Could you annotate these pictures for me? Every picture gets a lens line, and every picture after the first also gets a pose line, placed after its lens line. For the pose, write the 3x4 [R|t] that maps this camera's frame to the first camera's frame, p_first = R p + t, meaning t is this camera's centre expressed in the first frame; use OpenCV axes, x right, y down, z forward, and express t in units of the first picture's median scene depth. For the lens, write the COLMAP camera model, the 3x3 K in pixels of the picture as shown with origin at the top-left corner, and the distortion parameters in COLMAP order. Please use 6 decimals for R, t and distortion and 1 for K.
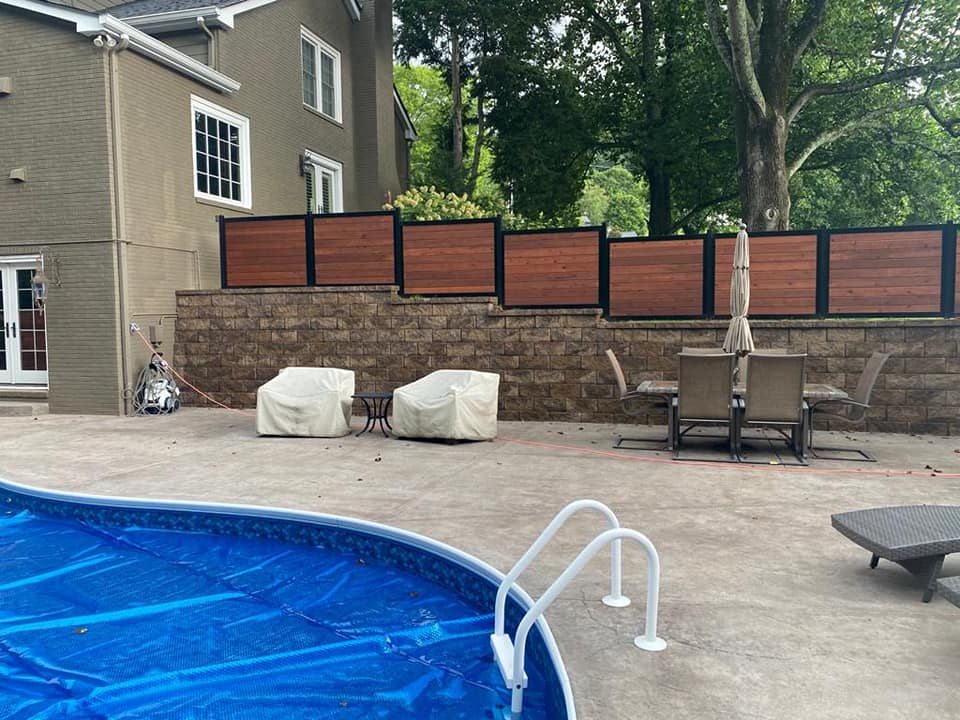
lens RADIAL K [[727.1, 0, 480.0], [0, 727.1, 360.0], [0, 0, 1]] dist [0.013326, -0.002565]
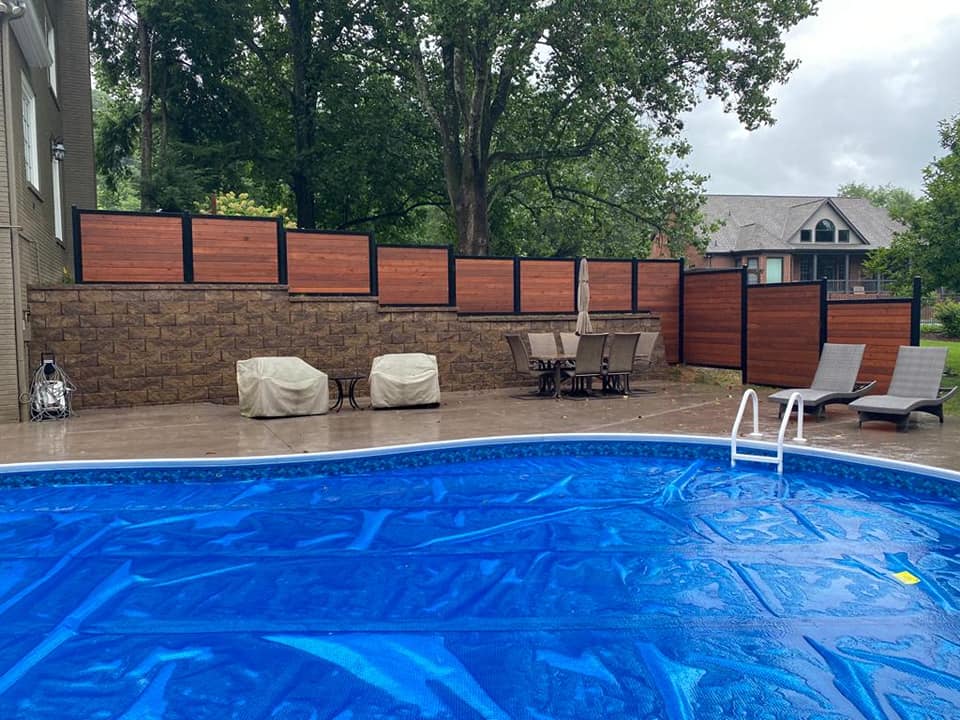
lens RADIAL K [[727.4, 0, 480.0], [0, 727.4, 360.0], [0, 0, 1]] dist [-0.009836, -0.007938]
pose [[0.757648, -0.038675, 0.651517, -0.666730], [0.045302, 0.998951, 0.006618, 0.020081], [-0.651089, 0.024501, 0.758606, -0.042858]]
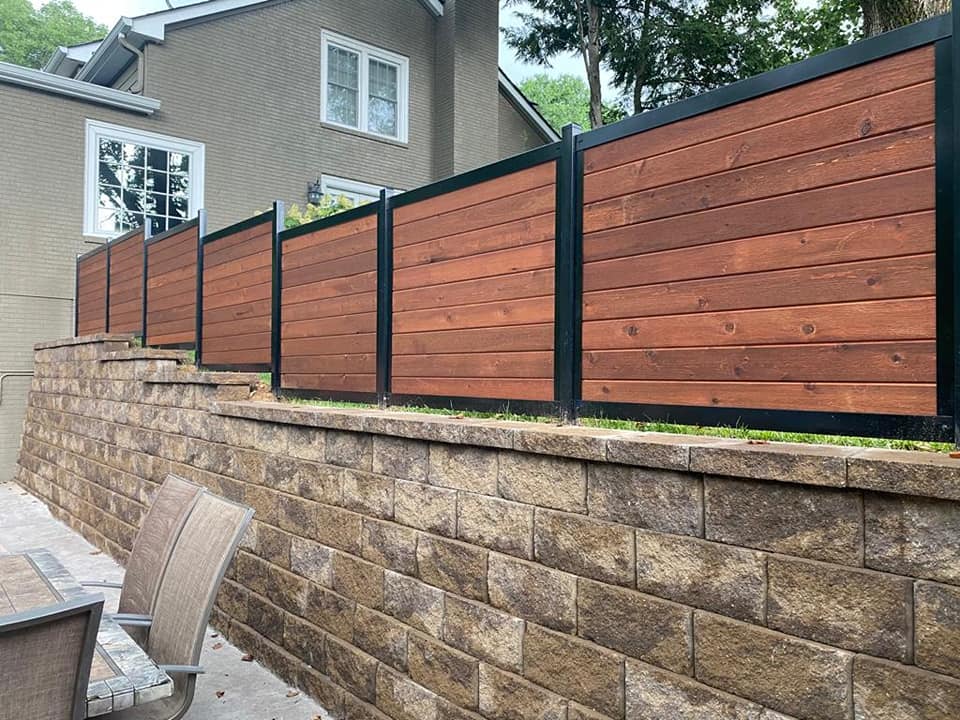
lens RADIAL K [[727.1, 0, 480.0], [0, 727.1, 360.0], [0, 0, 1]] dist [0.013326, -0.002565]
pose [[0.824743, 0.007125, -0.565462, 0.576531], [-0.052952, 0.996500, -0.064676, -0.055179], [0.563023, 0.083284, 0.822234, 0.670839]]
